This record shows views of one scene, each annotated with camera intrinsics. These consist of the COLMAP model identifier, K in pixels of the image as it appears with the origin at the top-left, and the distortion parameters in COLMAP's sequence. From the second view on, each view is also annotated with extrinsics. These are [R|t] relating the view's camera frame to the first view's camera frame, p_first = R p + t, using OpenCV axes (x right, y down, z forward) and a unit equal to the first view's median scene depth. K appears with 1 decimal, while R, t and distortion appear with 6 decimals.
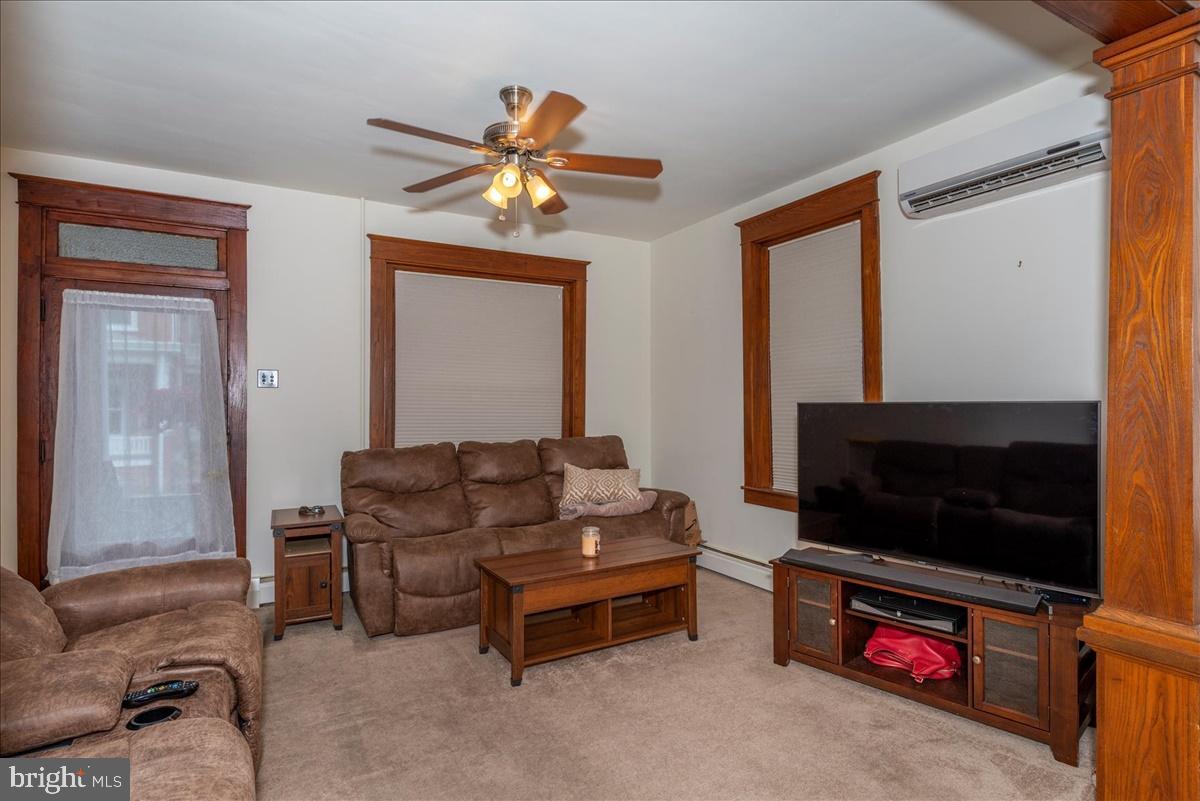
lens RADIAL K [[628.8, 0, 596.7], [0, 628.8, 403.8], [0, 0, 1]] dist [0.024804, -0.000611]
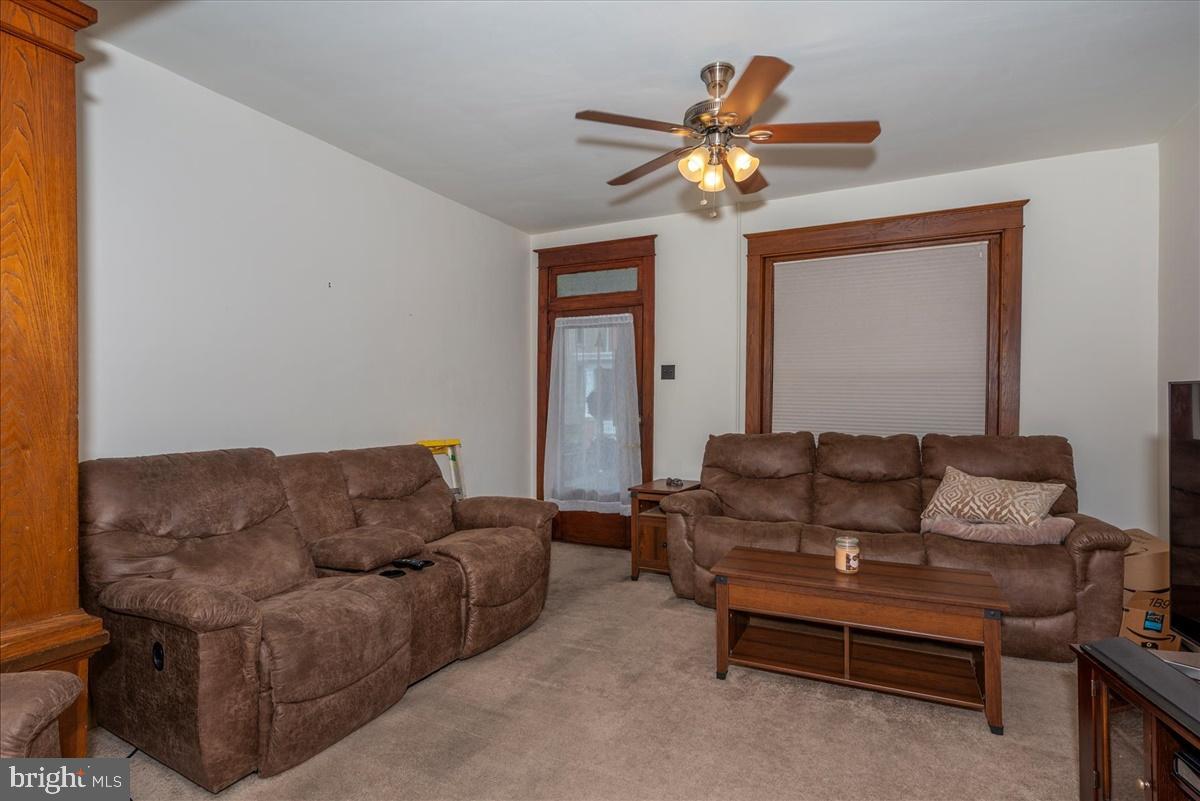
lens RADIAL K [[616.1, 0, 597.5], [0, 616.1, 394.1], [0, 0, 1]] dist [0.015651, -0.001822]
pose [[0.559326, -0.002677, -0.828944, 0.436219], [-0.001574, 0.999990, -0.004292, 0.009459], [0.828947, 0.003705, 0.559316, 0.242260]]
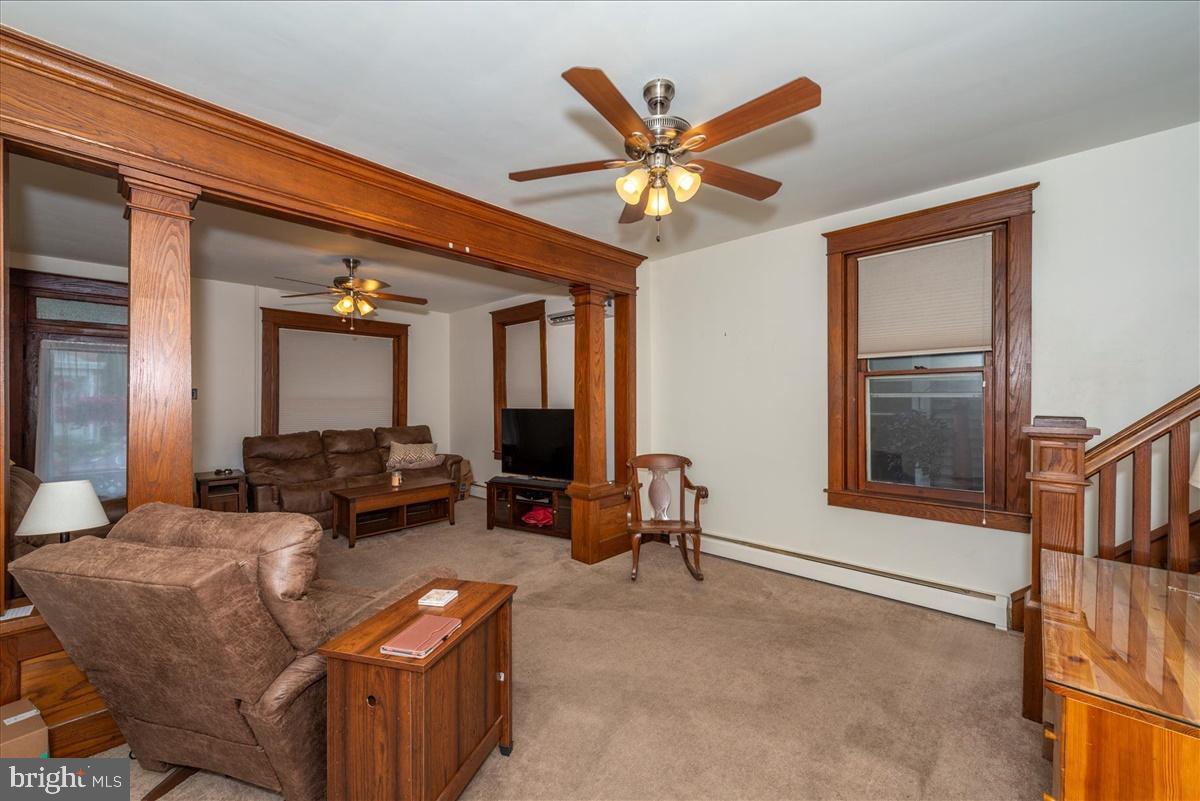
lens RADIAL K [[472.0, 0, 605.7], [0, 472.0, 401.3], [0, 0, 1]] dist [0.012284, 0.000017]
pose [[0.952385, 0.001024, 0.304895, 0.146858], [-0.001288, 0.999999, 0.000666, -0.024857], [-0.304894, -0.001027, 0.952386, -0.560646]]
